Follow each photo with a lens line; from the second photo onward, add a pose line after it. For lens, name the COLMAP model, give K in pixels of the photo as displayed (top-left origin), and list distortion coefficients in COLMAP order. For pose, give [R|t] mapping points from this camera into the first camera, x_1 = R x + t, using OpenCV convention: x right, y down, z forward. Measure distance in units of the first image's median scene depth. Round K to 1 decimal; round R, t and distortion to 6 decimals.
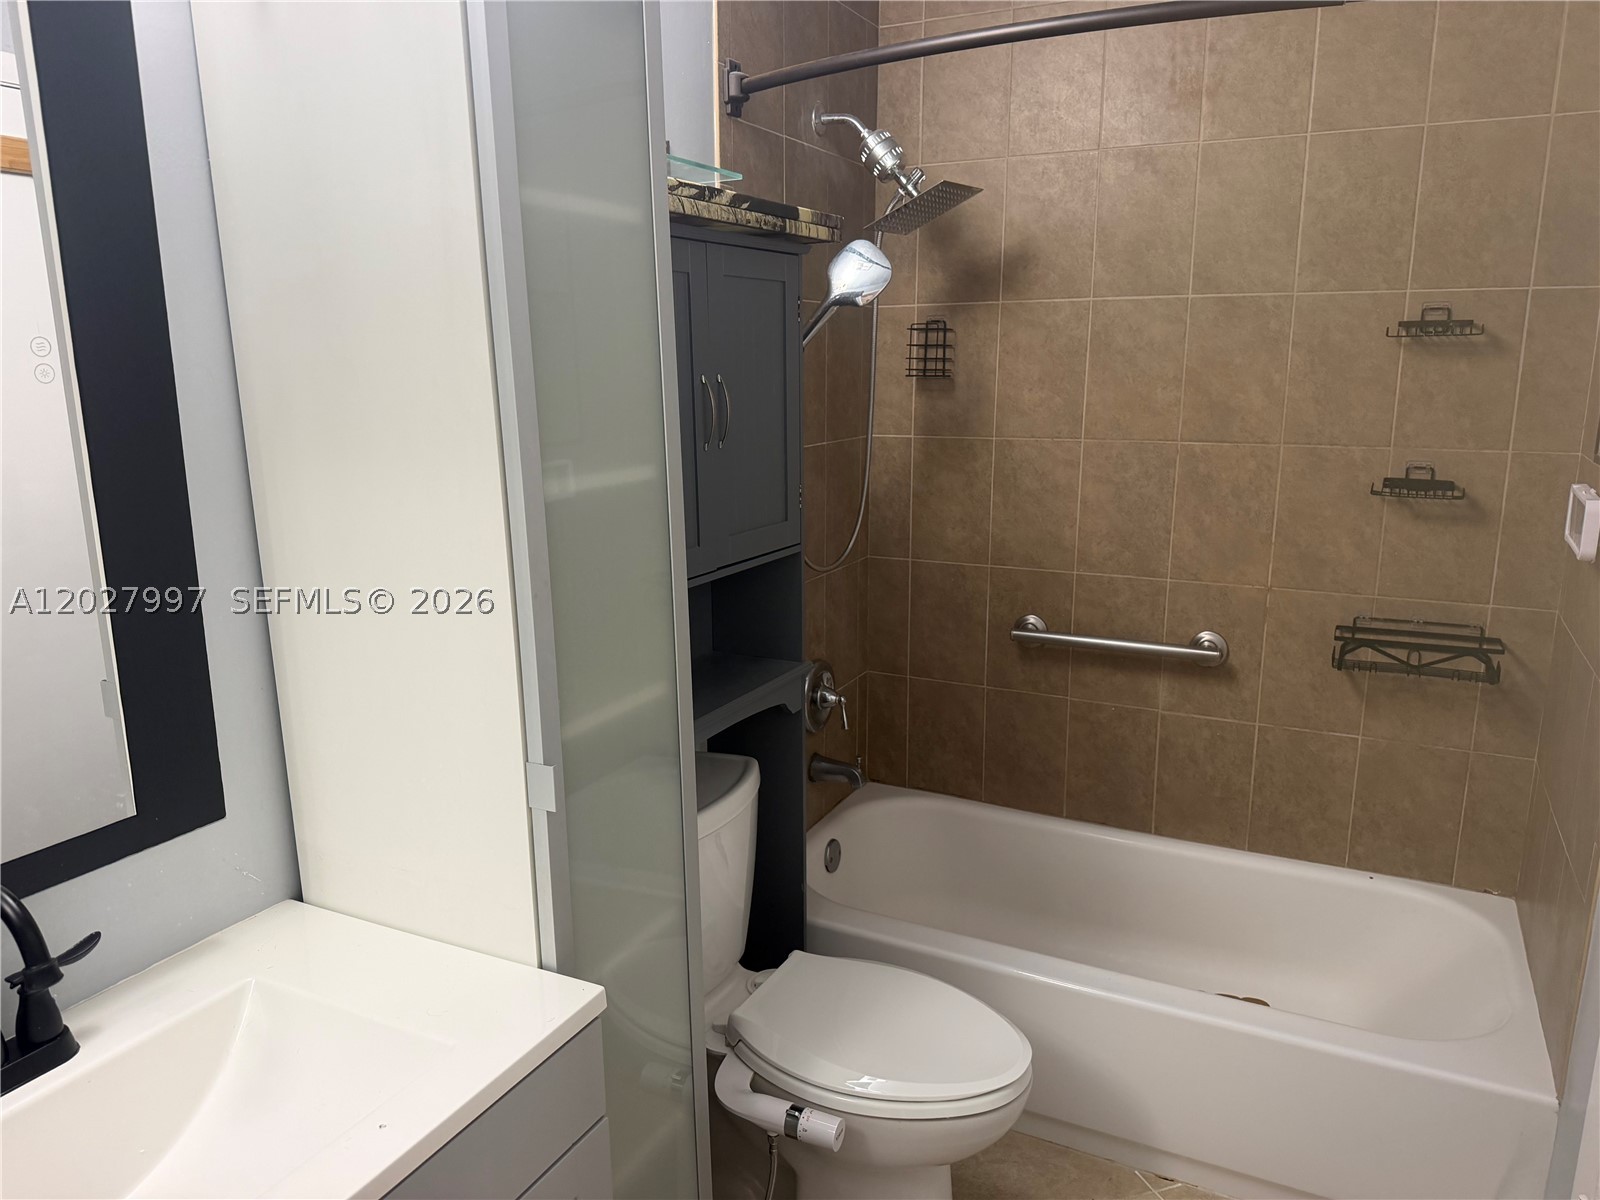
lens RADIAL K [[1119.9, 0, 794.7], [0, 1119.9, 603.9], [0, 0, 1]] dist [0.015002, -0.024024]
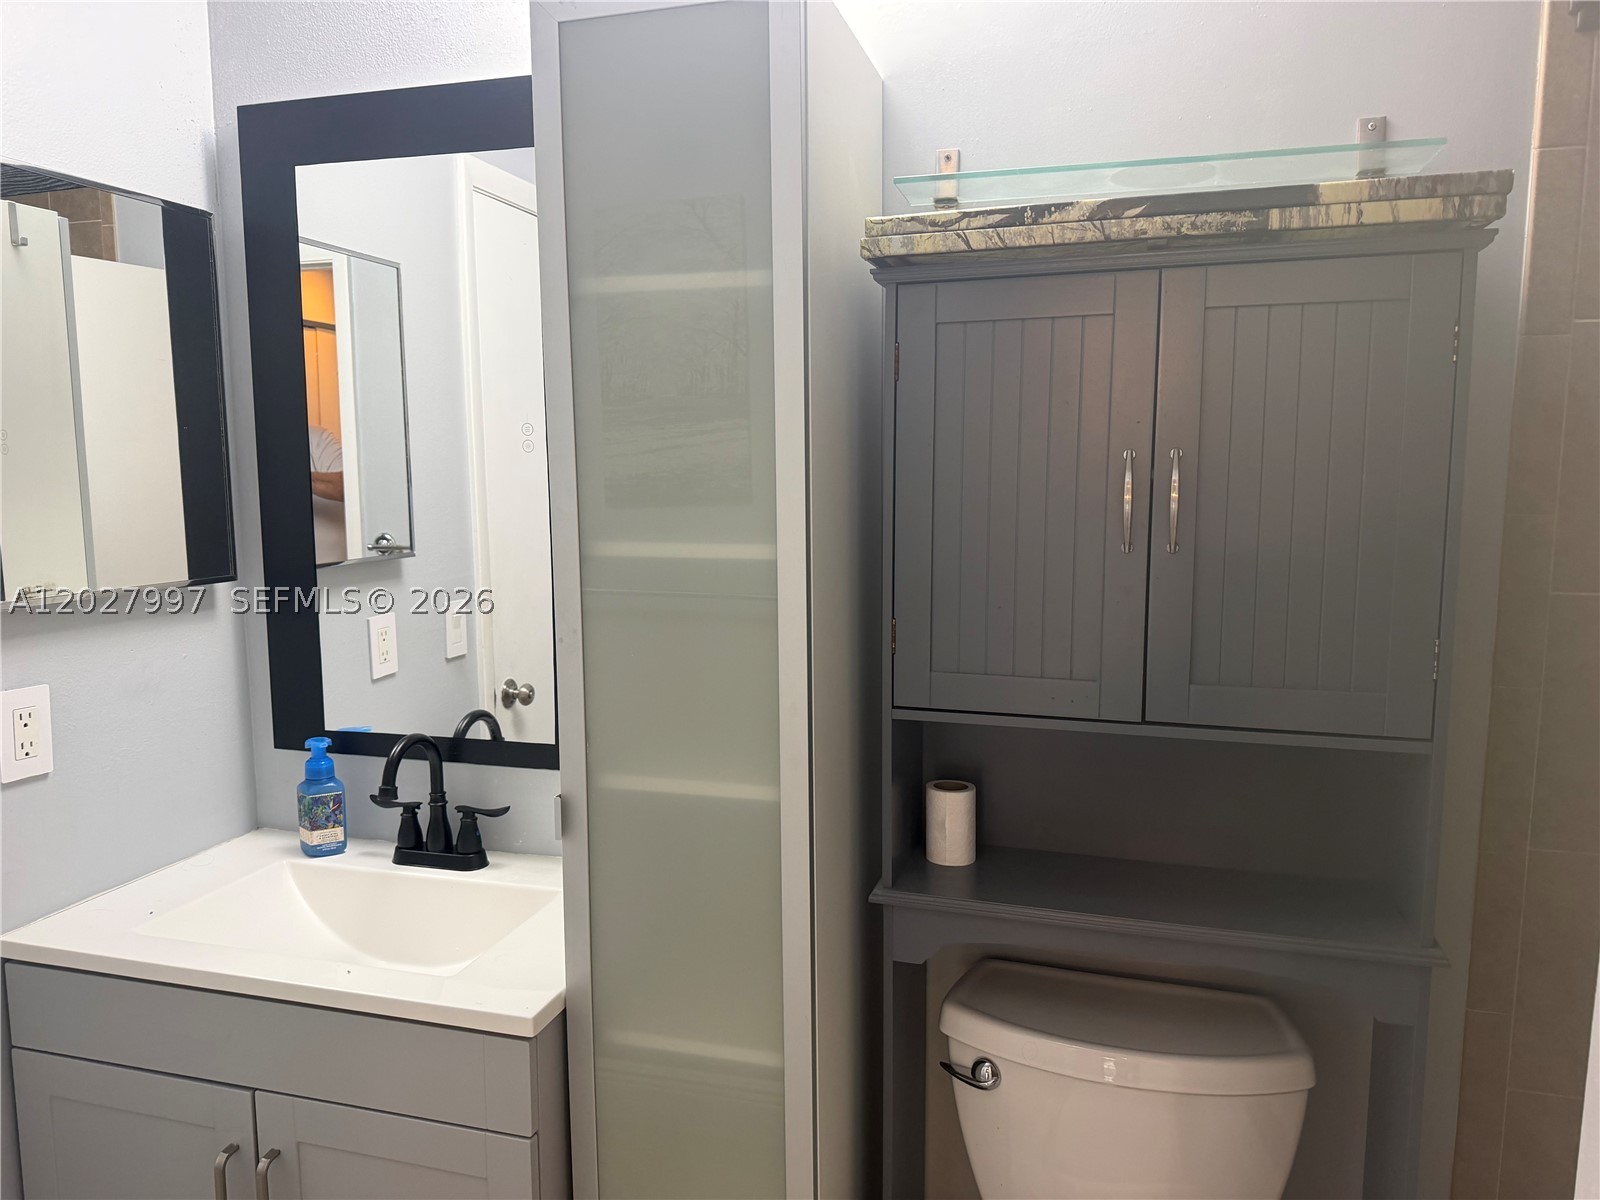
lens RADIAL K [[1119.9, 0, 794.7], [0, 1119.9, 603.9], [0, 0, 1]] dist [0.015002, -0.024024]
pose [[0.203515, 0.114597, -0.972342, 0.659053], [-0.209344, 0.975252, 0.071124, -0.119983], [0.956429, 0.189079, 0.222468, 0.701830]]
